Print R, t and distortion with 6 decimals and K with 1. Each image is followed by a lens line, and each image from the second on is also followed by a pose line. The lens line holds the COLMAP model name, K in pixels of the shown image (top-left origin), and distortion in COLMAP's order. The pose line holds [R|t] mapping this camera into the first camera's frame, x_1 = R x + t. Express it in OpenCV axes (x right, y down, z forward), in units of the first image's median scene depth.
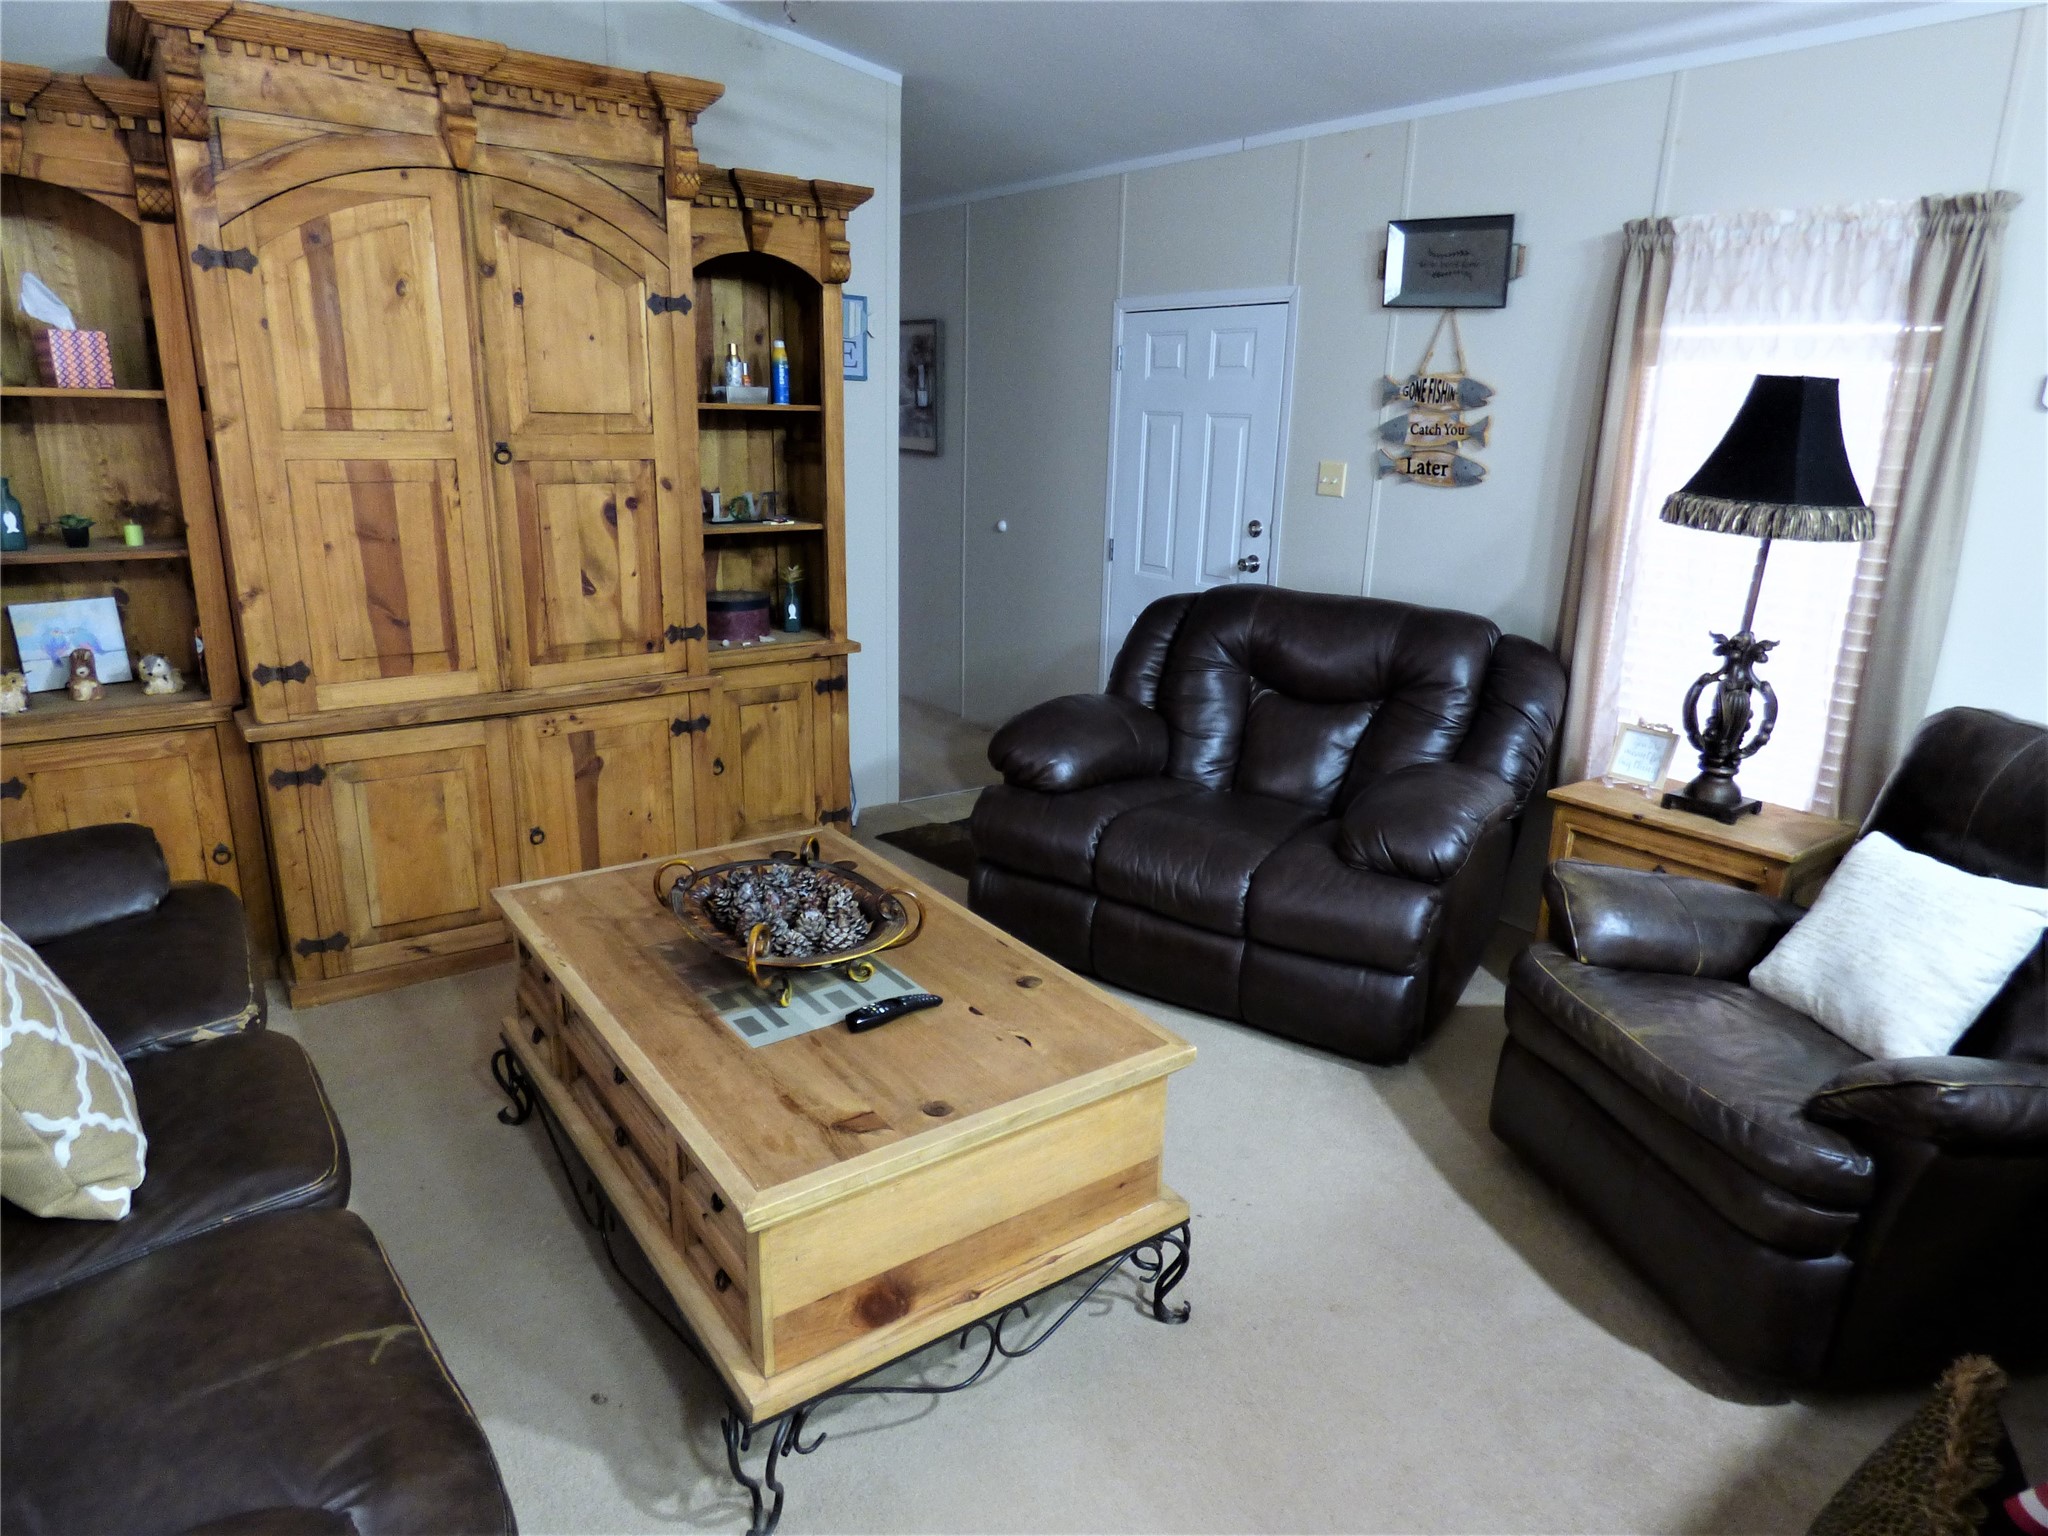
lens RADIAL K [[1255.7, 0, 1027.8], [0, 1255.7, 754.9], [0, 0, 1]] dist [-0.009547, 0.001223]
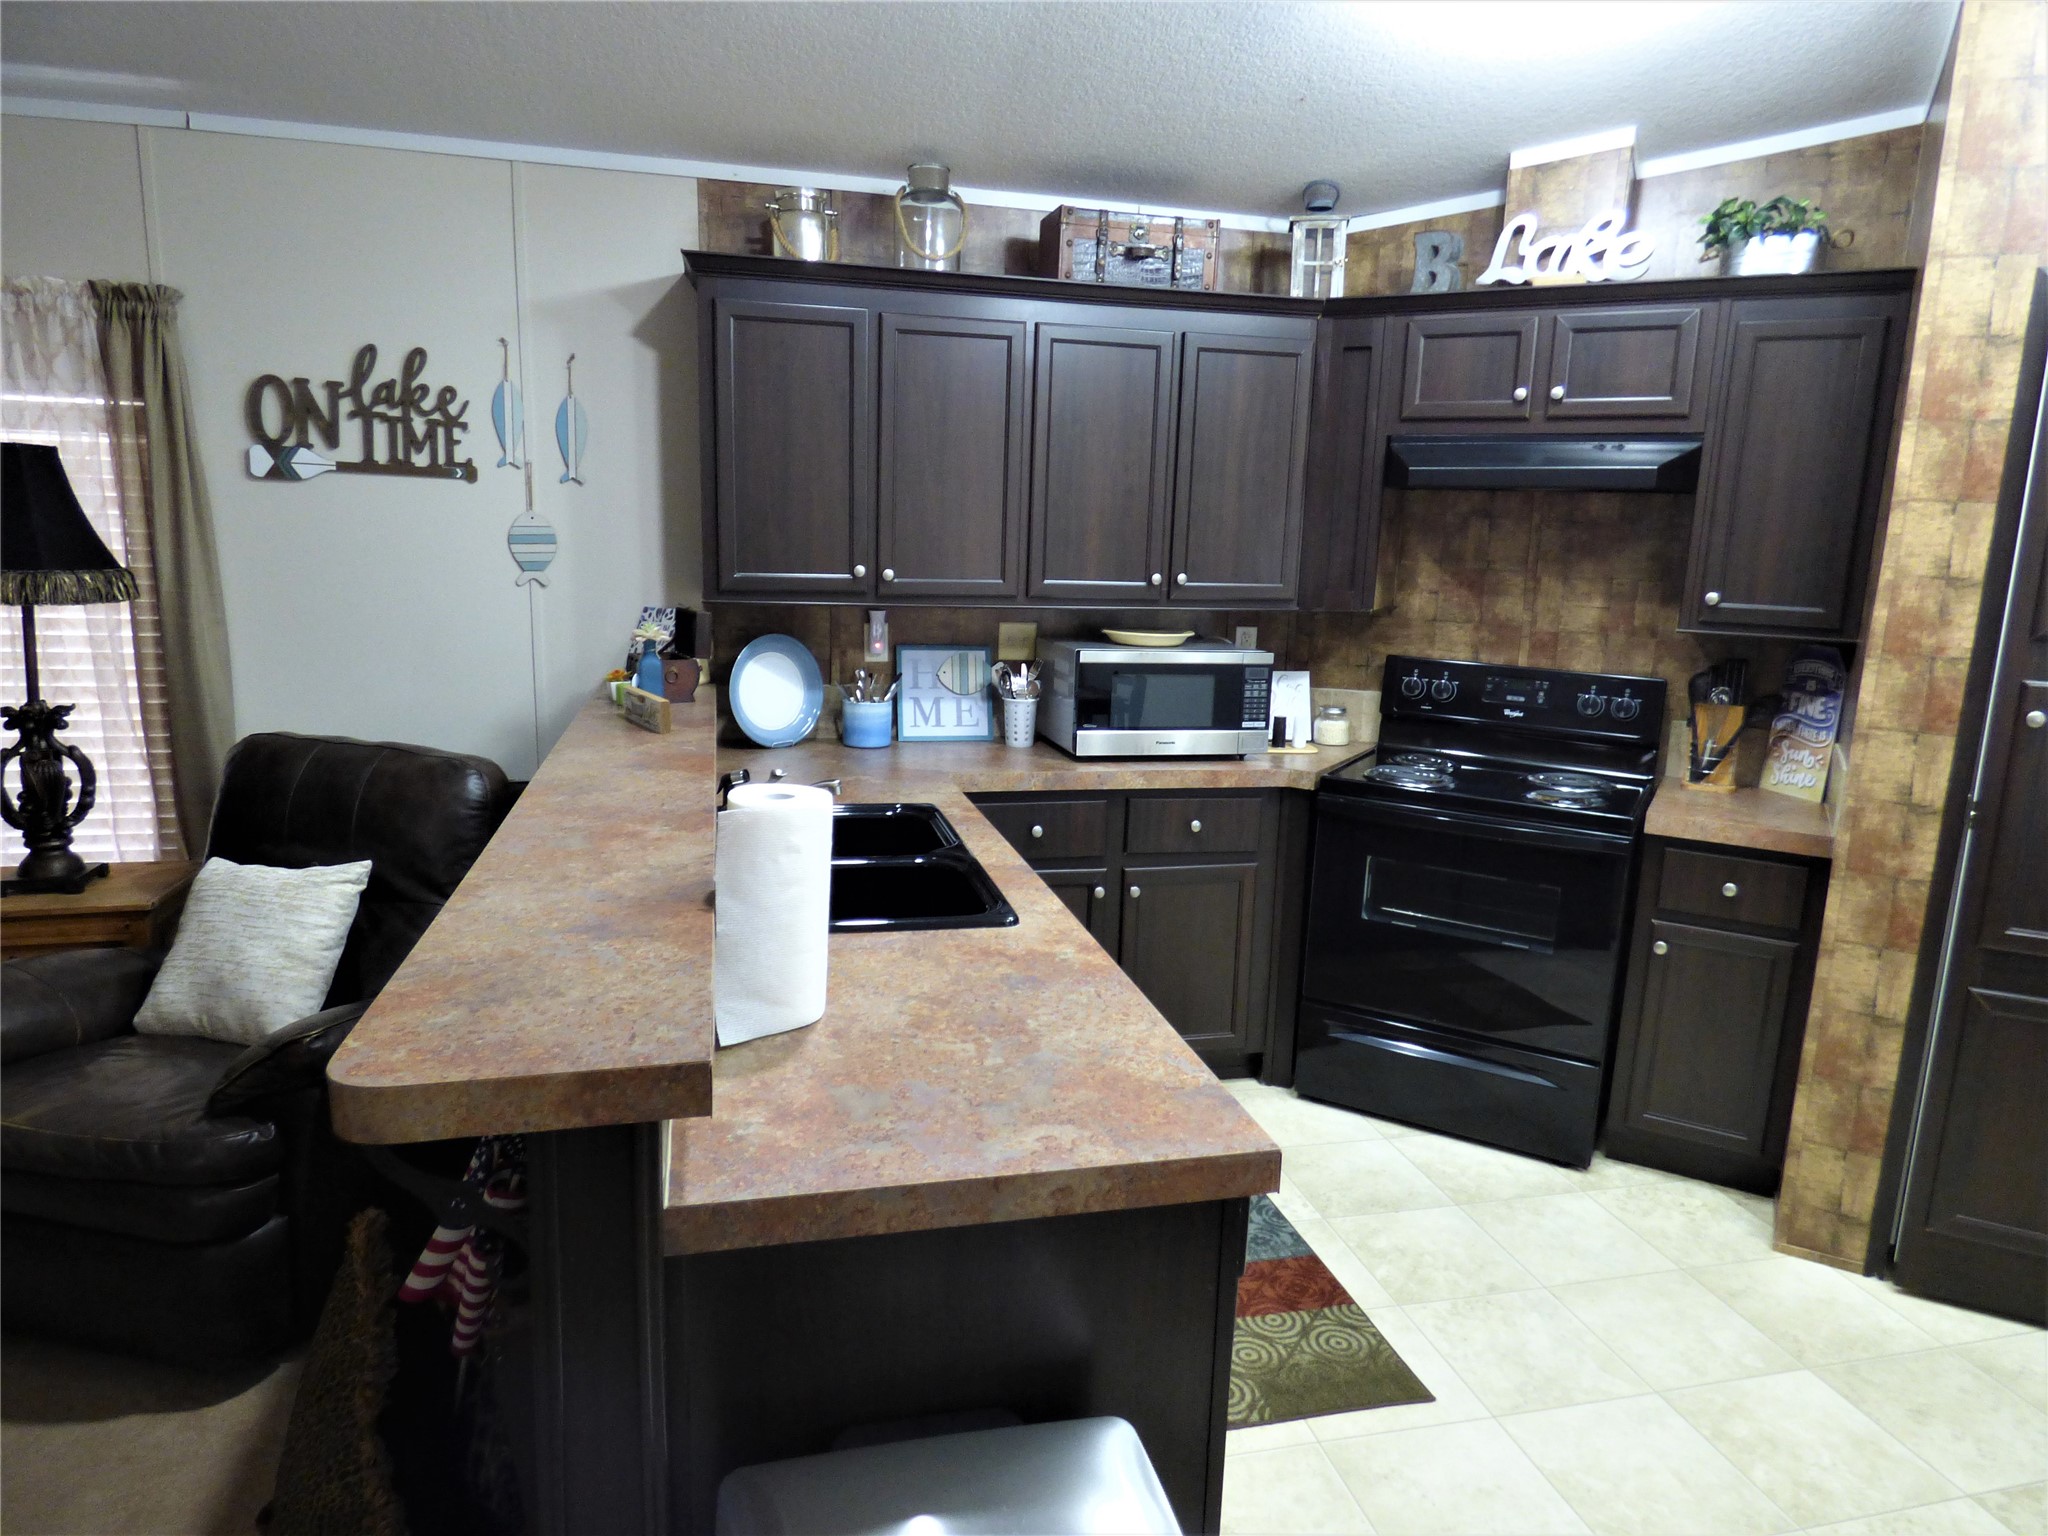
lens RADIAL K [[1255.7, 0, 1031.7], [0, 1255.7, 765.6], [0, 0, 1]] dist [-0.009547, 0.001223]
pose [[0.384102, -0.188779, 0.903785, -0.019569], [0.229660, 0.967643, 0.104514, 0.026805], [-0.894272, 0.167419, 0.415029, -0.091381]]
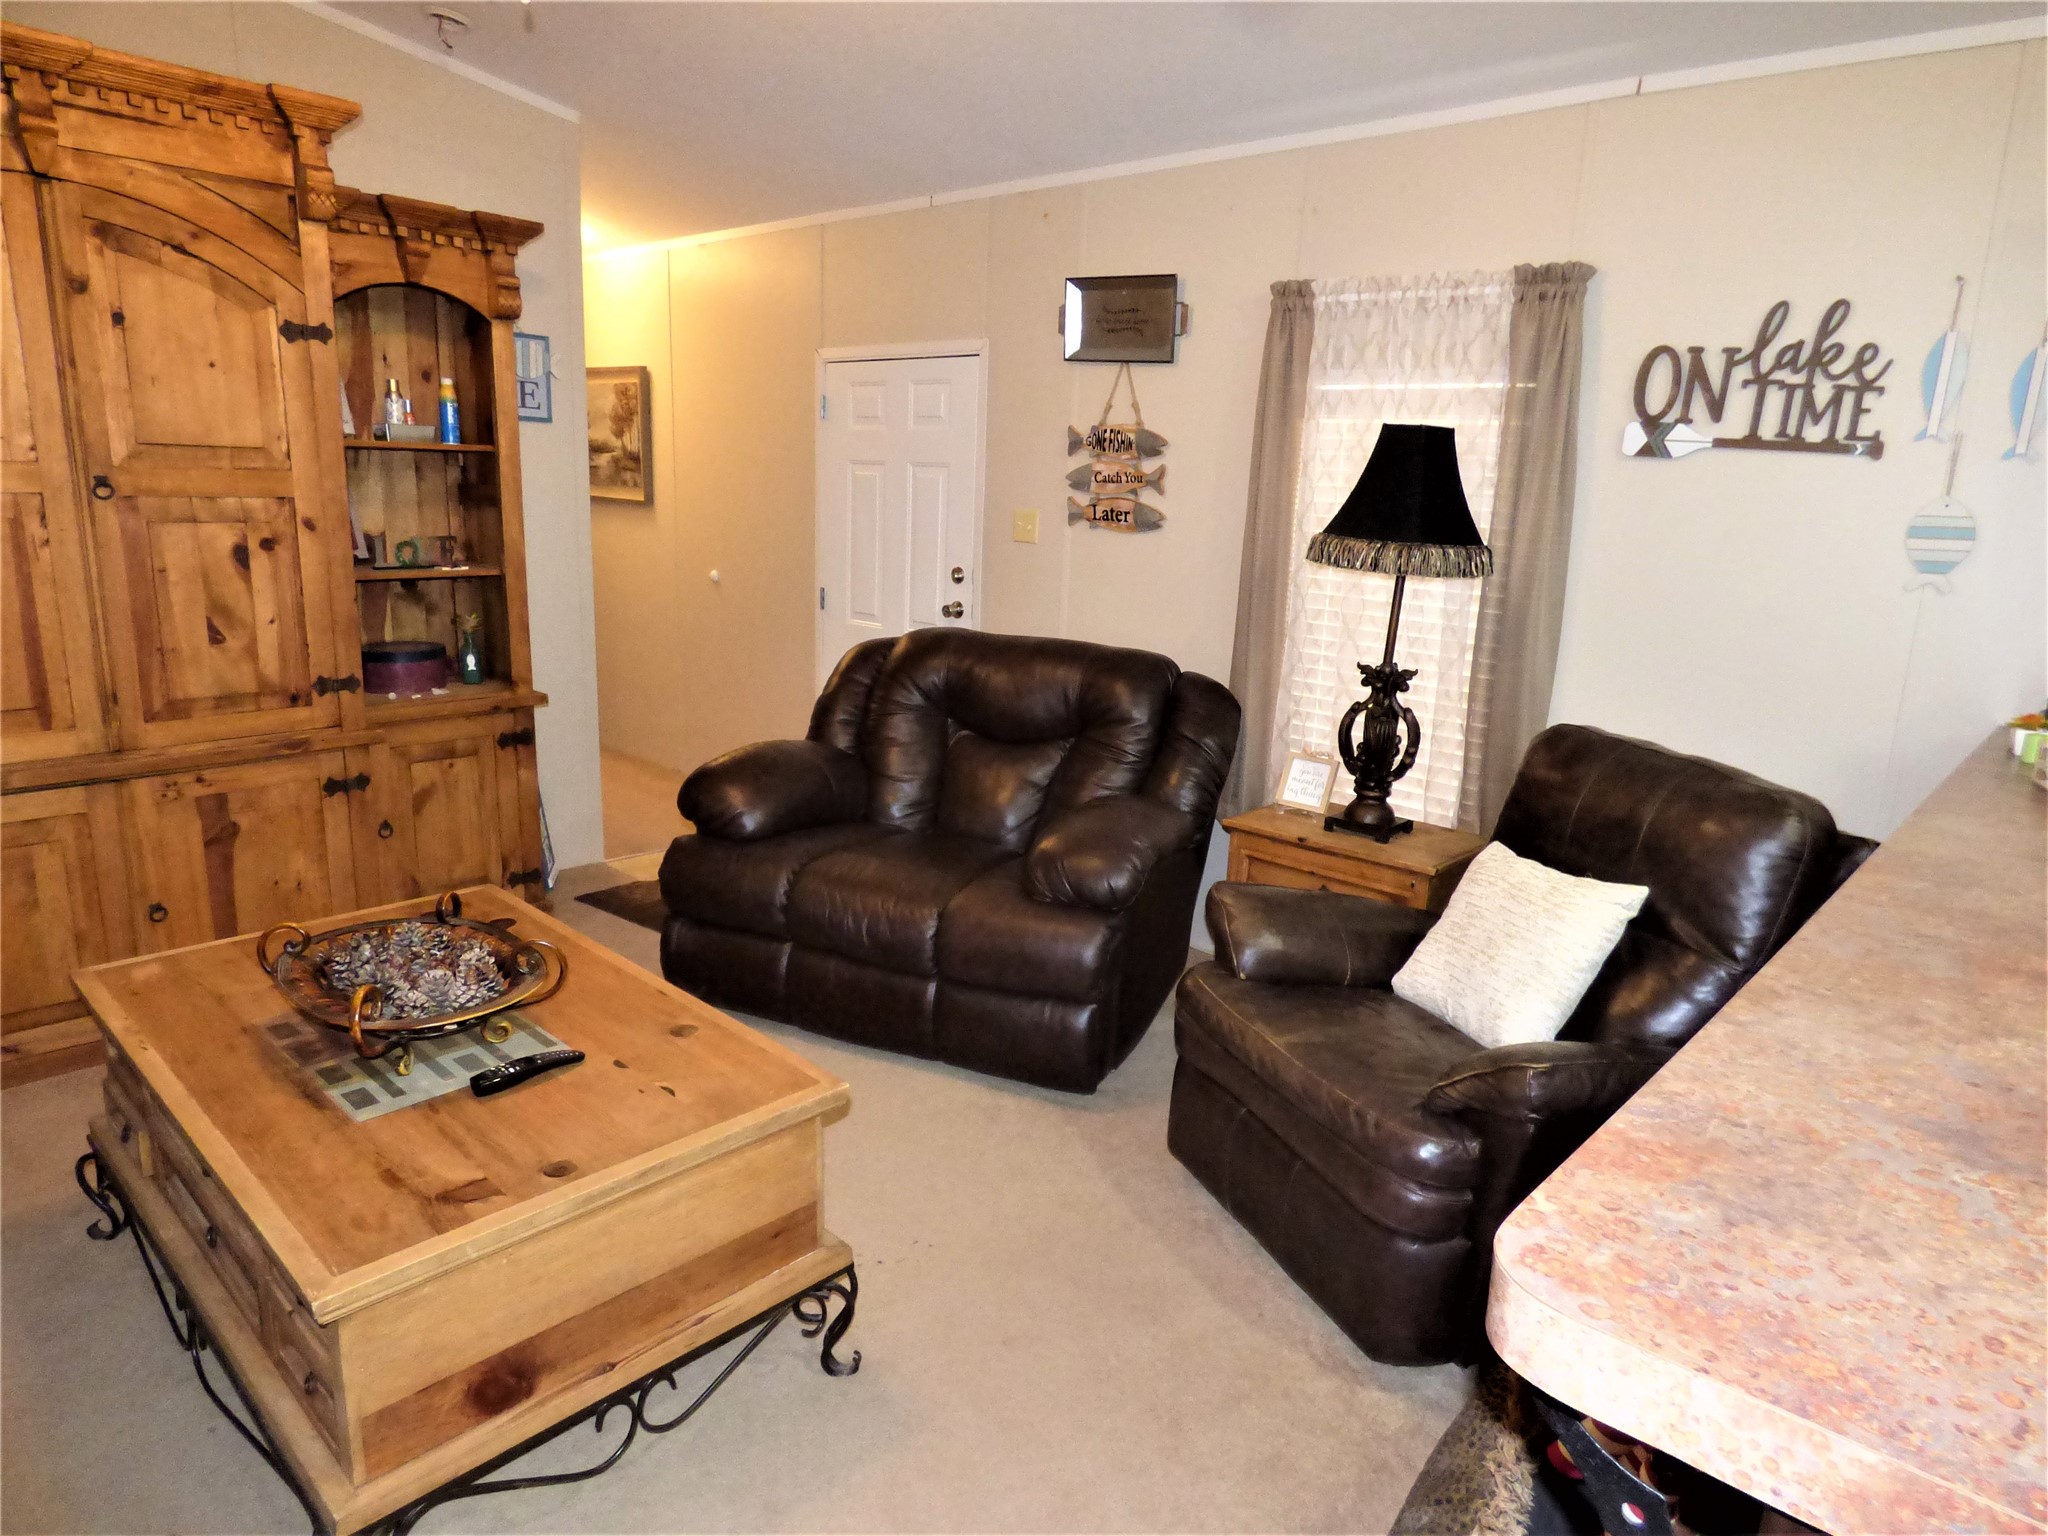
lens RADIAL K [[1255.7, 0, 1017.0], [0, 1255.7, 762.7], [0, 0, 1]] dist [-0.009547, 0.001223]
pose [[0.982987, -0.029151, 0.181347, 0.060141], [0.036442, 0.998650, -0.037003, 0.014925], [-0.180023, 0.042982, 0.982723, 0.003865]]
